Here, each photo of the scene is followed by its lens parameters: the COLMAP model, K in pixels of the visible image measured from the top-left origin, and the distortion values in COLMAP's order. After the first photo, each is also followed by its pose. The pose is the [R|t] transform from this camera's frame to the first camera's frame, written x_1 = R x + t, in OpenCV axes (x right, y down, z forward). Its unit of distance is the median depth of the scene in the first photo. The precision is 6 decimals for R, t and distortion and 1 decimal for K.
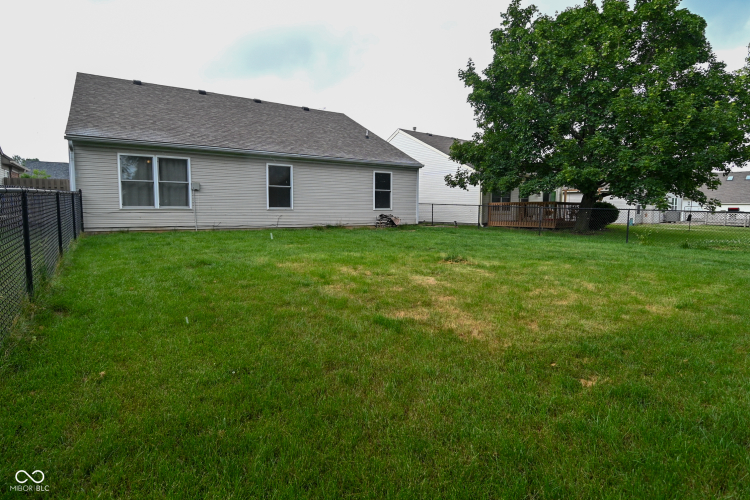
lens RADIAL K [[393.2, 0, 374.6], [0, 393.2, 249.9], [0, 0, 1]] dist [0.001441, -0.001831]
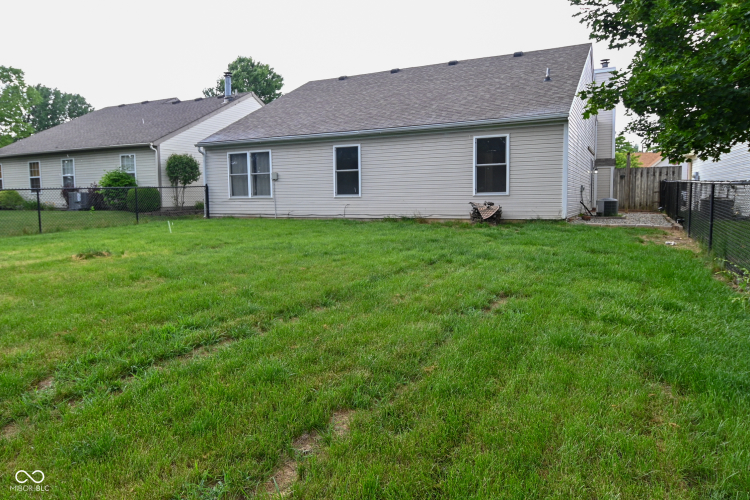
lens RADIAL K [[497.4, 0, 375.9], [0, 497.4, 230.8], [0, 0, 1]] dist [0.000854, -0.000007]
pose [[0.493266, 0.050401, -0.868417, 0.748119], [-0.073776, 0.997147, 0.015967, -0.052103], [0.866744, 0.056192, 0.495577, 0.527922]]
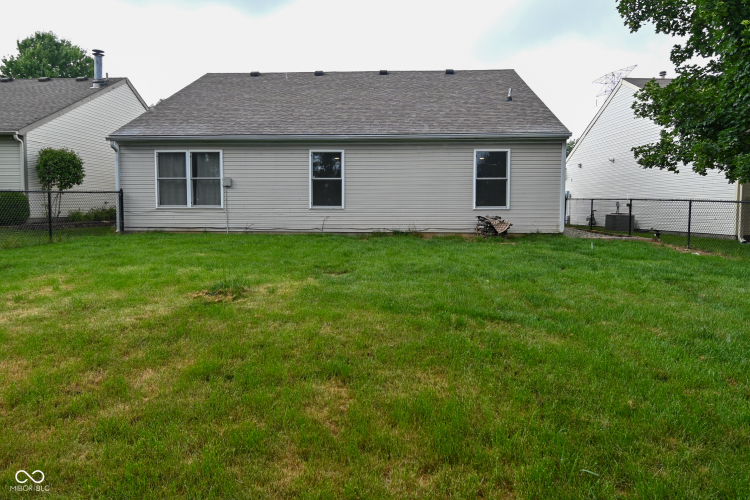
lens RADIAL K [[497.4, 0, 374.1], [0, 497.4, 246.2], [0, 0, 1]] dist [0.000854, -0.000007]
pose [[0.796133, 0.044008, -0.603519, 0.426123], [-0.061578, 0.998067, -0.008452, -0.027837], [0.601981, 0.043892, 0.797304, 0.292180]]
